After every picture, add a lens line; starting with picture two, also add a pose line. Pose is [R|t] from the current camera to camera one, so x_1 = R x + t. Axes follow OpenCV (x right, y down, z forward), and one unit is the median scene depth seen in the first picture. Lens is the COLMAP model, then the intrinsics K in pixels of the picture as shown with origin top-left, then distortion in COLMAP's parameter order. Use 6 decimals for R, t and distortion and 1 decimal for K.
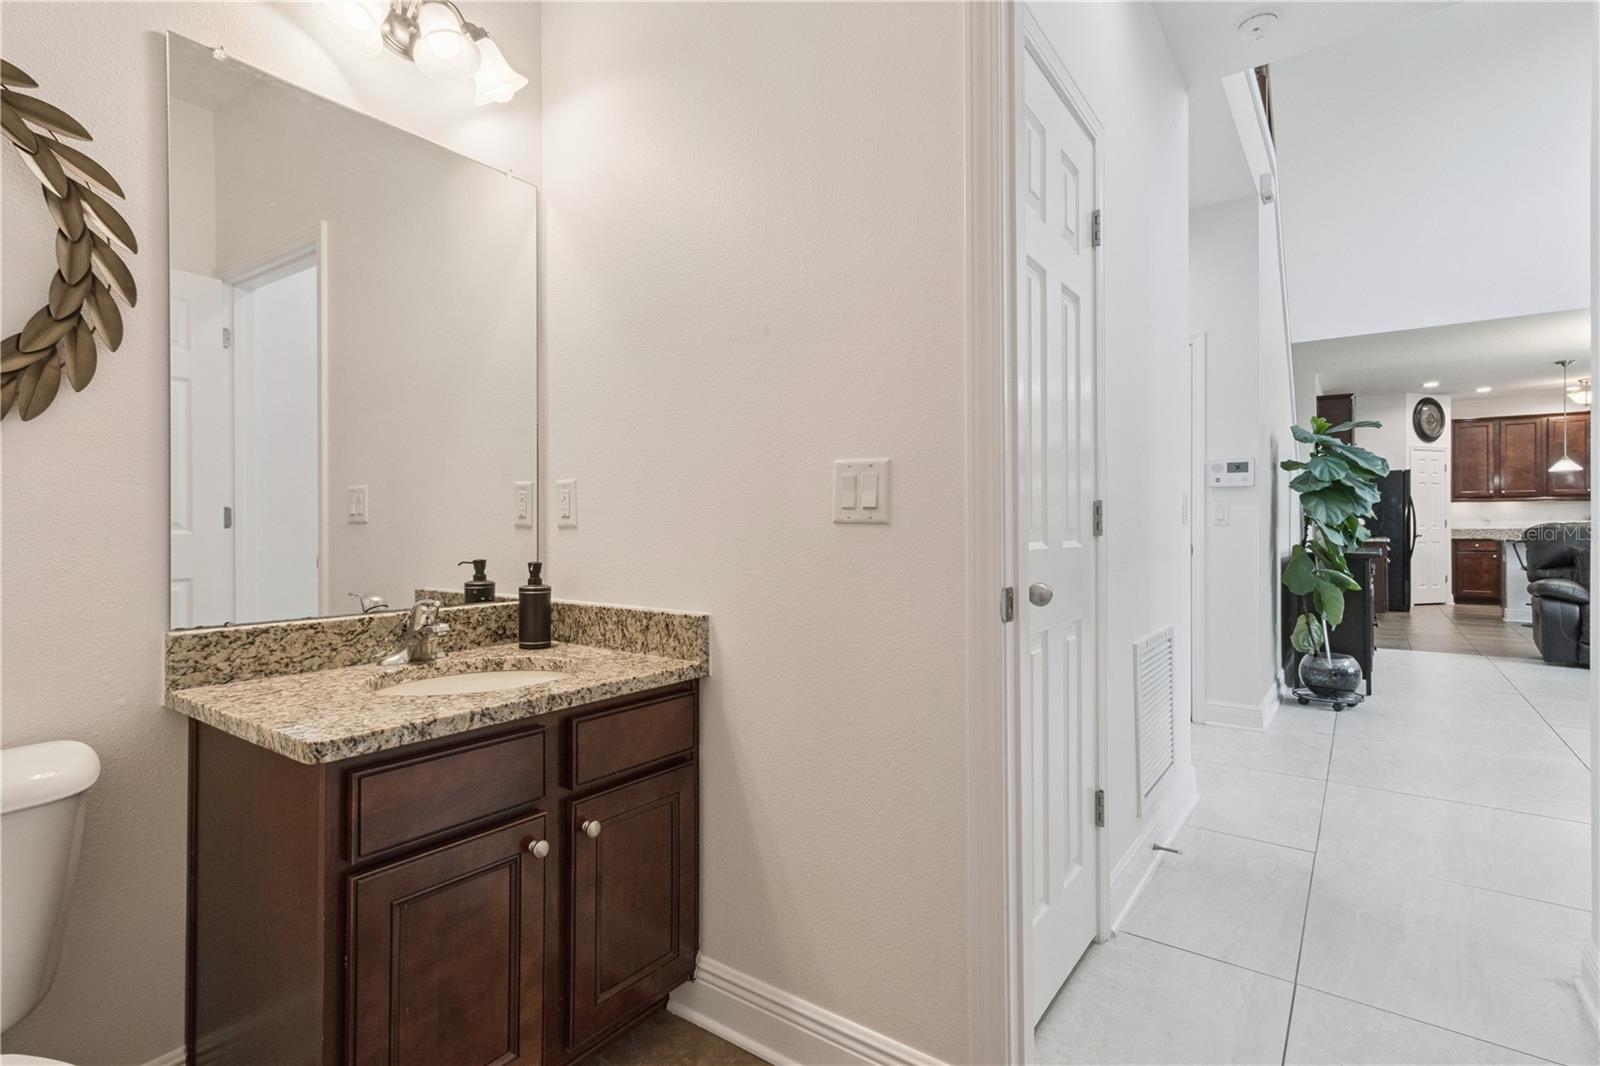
lens RADIAL K [[778.6, 0, 798.6], [0, 778.6, 519.9], [0, 0, 1]] dist [0.022101, -0.000074]
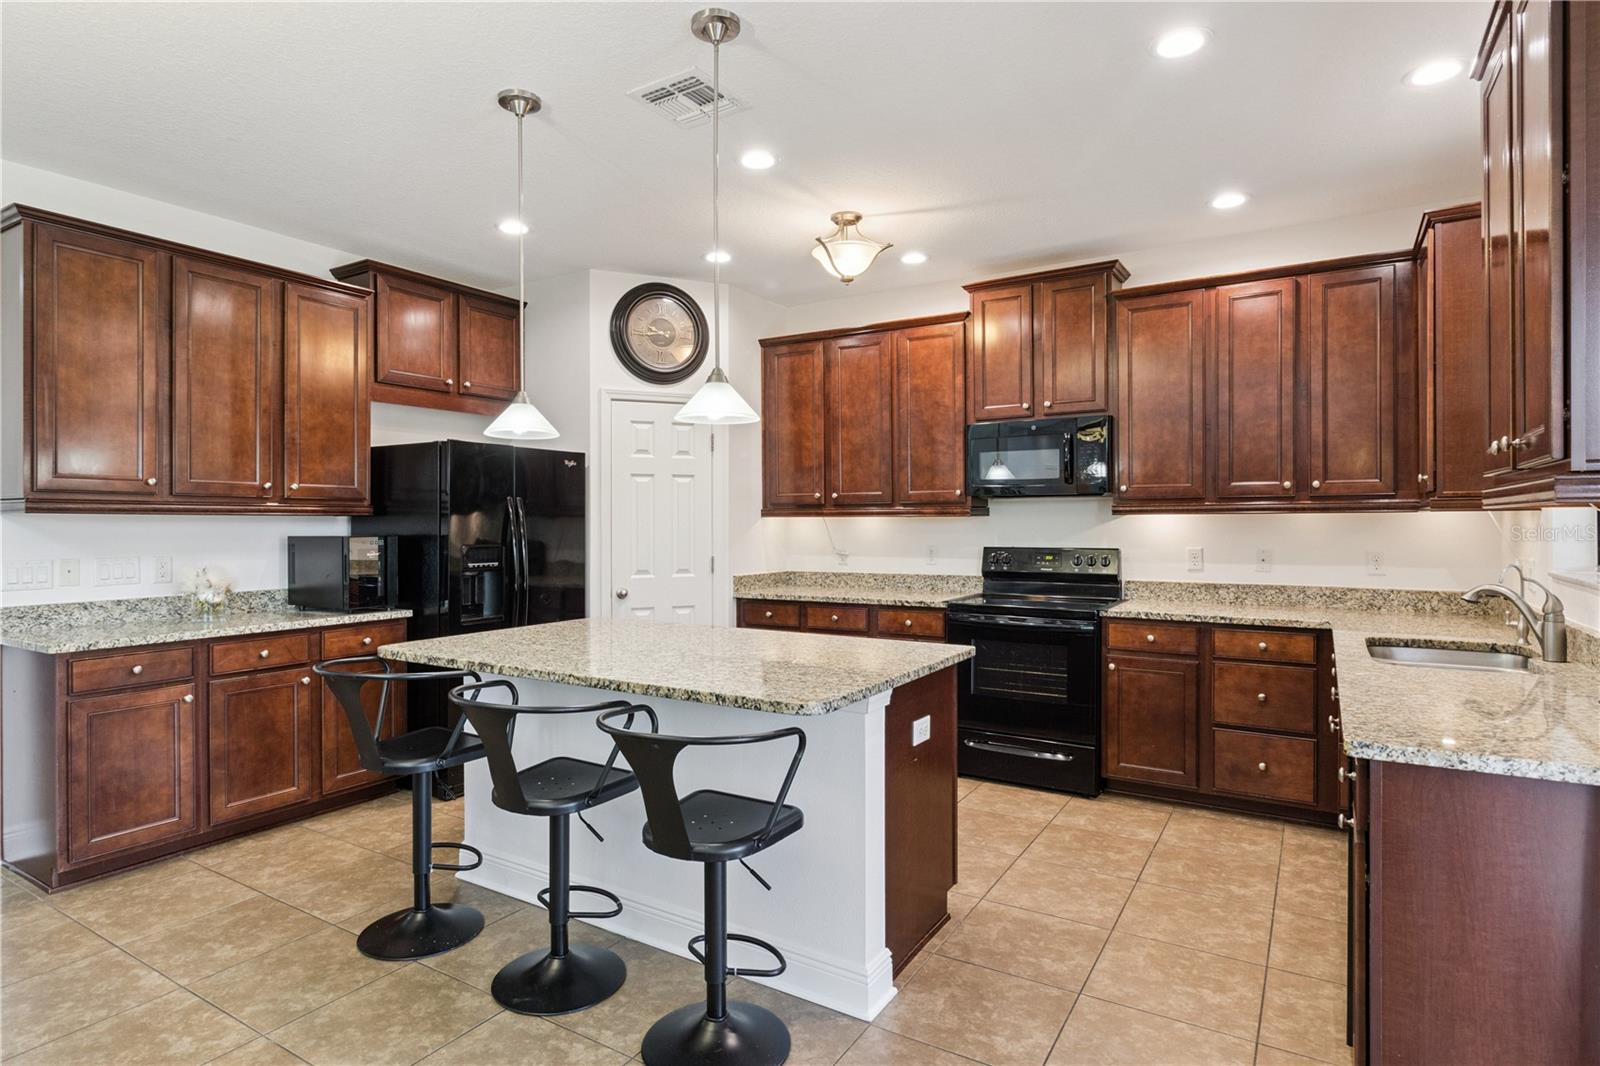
lens RADIAL K [[839.2, 0, 793.1], [0, 839.2, 522.6], [0, 0, 1]] dist [0.002622, 0.000095]
pose [[0.998216, 0.000284, 0.059701, 1.904993], [-0.000918, 0.999943, 0.010595, -0.056400], [-0.059695, -0.010631, 0.998160, 1.178823]]
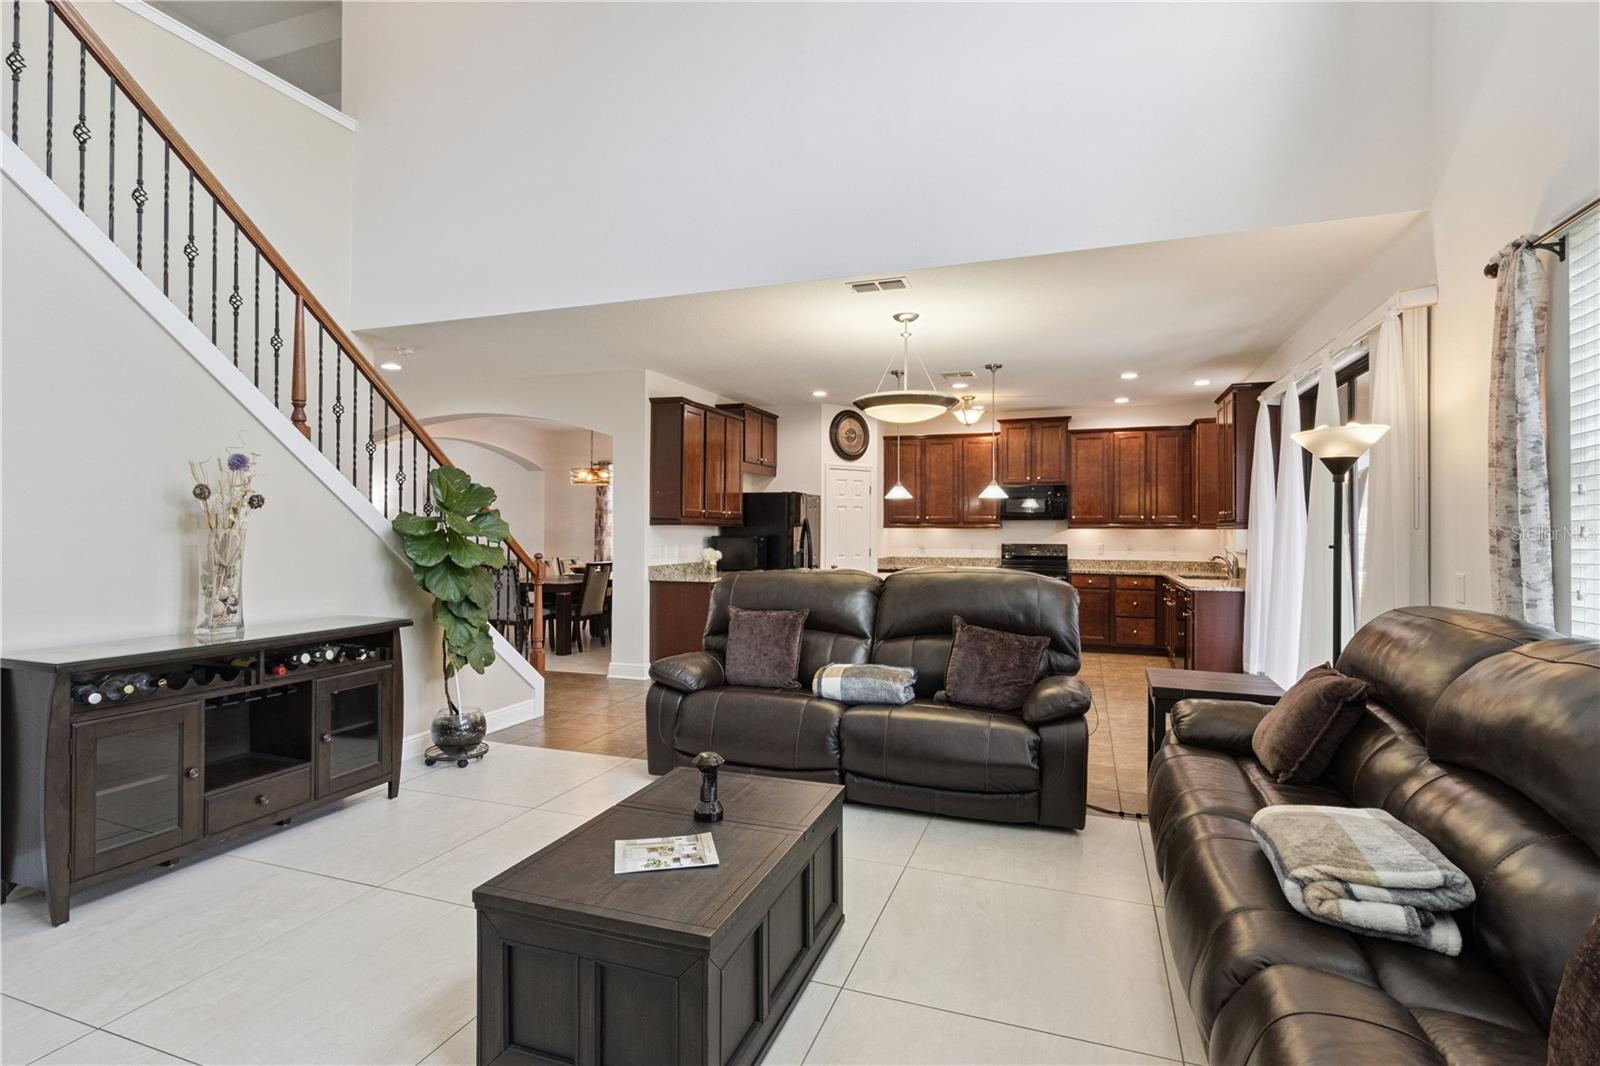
lens RADIAL K [[799.2, 0, 769.5], [0, 799.2, 521.8], [0, 0, 1]] dist [-0.000670, -0.000135]
pose [[0.967887, 0.011941, 0.251103, 1.105361], [-0.011682, 0.999929, -0.002526, -0.059783], [-0.251116, -0.000489, 0.967957, 0.360085]]
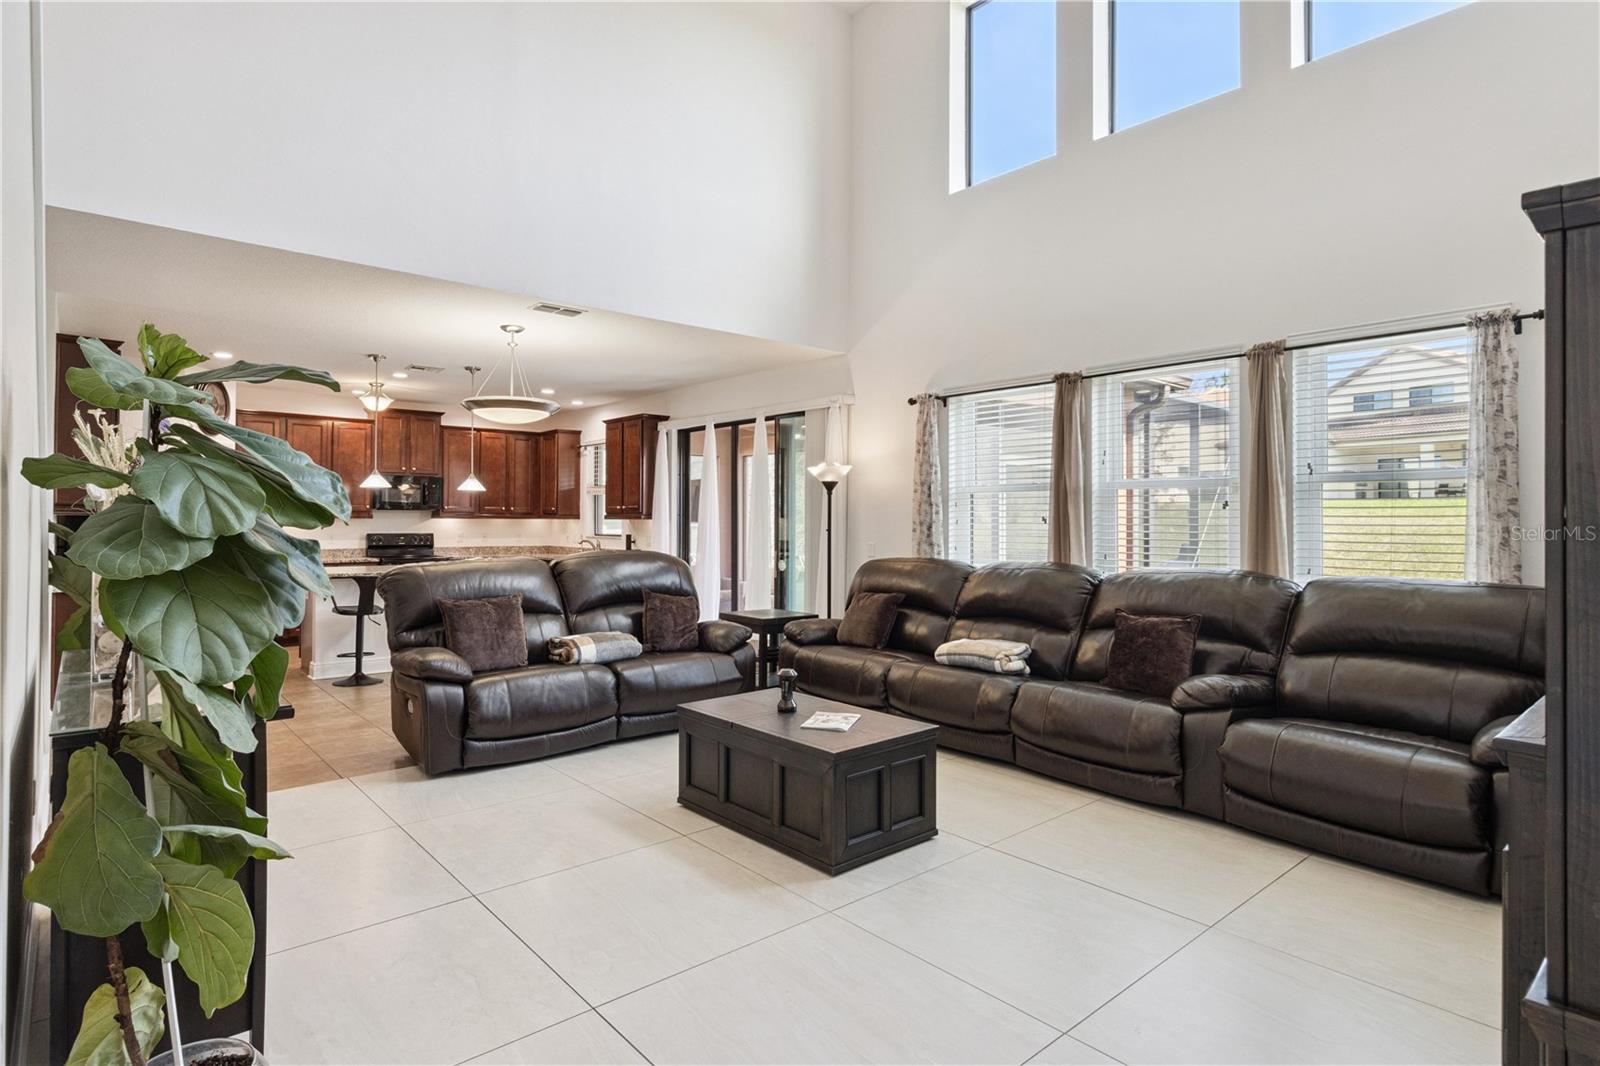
lens RADIAL K [[839.2, 0, 793.1], [0, 839.2, 522.6], [0, 0, 1]] dist [0.002622, 0.000095]
pose [[0.233971, 0.004176, 0.972235, 0.392143], [-0.013153, 0.999913, -0.001130, -0.055255], [-0.972155, -0.012524, 0.234006, 0.672680]]
